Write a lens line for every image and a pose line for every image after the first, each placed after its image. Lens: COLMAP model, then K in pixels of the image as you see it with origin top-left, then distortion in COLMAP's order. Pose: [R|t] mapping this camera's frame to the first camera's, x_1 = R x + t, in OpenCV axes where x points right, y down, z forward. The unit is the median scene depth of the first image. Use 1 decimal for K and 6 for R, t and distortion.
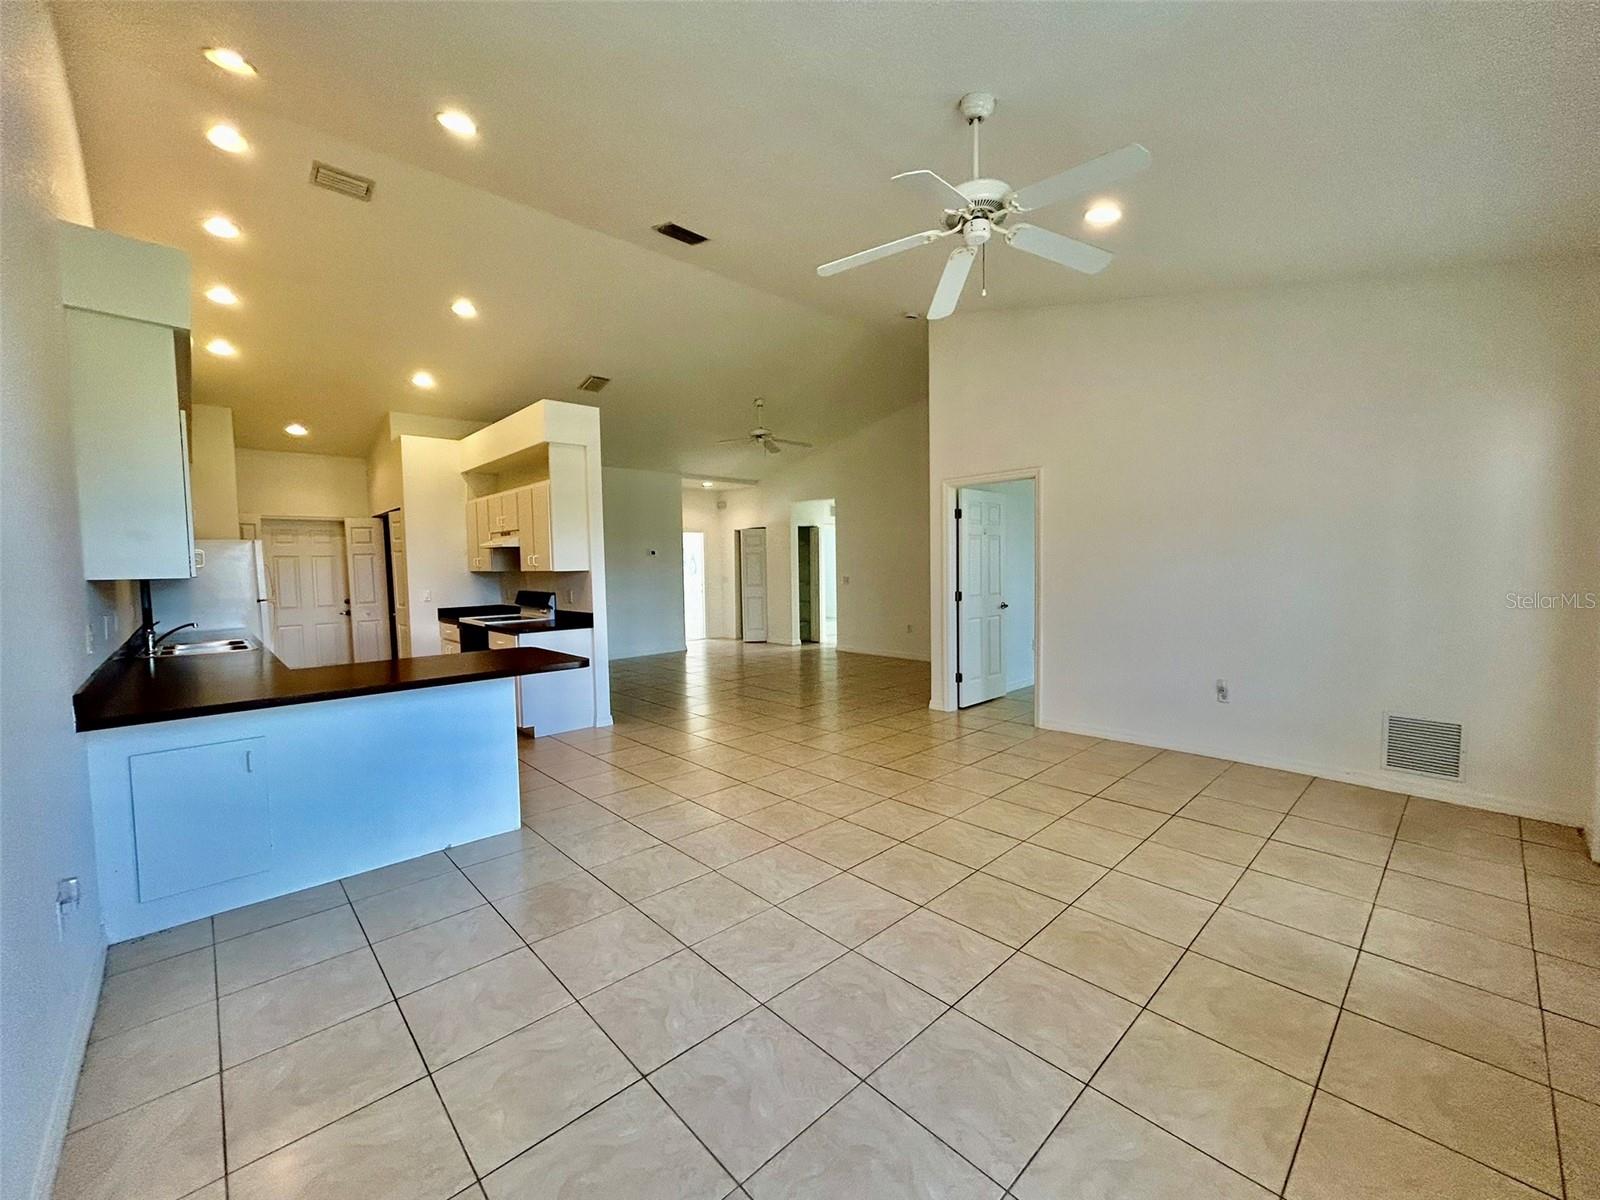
lens RADIAL K [[646.3, 0, 798.0], [0, 646.3, 597.4], [0, 0, 1]] dist [0.002340, 0.000253]
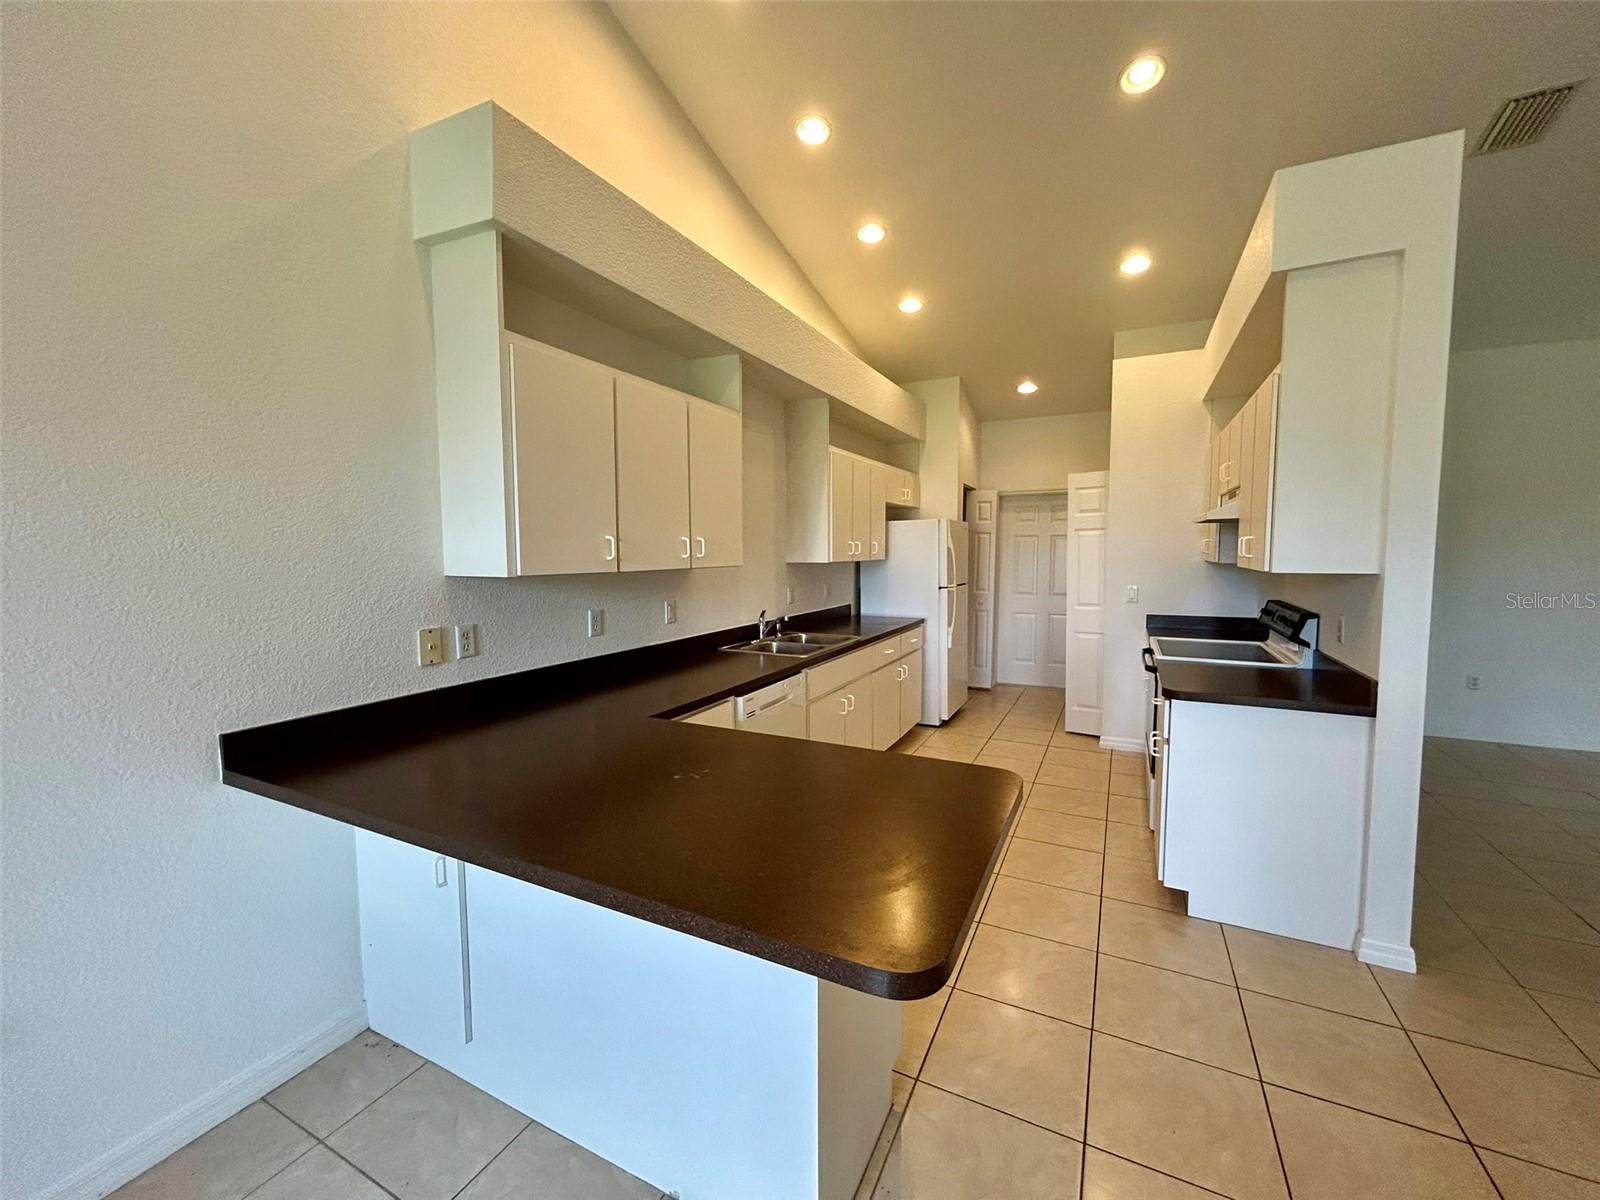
lens RADIAL K [[646.3, 0, 798.0], [0, 646.3, 597.4], [0, 0, 1]] dist [0.002340, 0.000253]
pose [[0.339029, 0.084600, -0.936964, -0.063714], [-0.045976, 0.996248, 0.073317, -0.036145], [0.939652, 0.018221, 0.341647, 0.484193]]
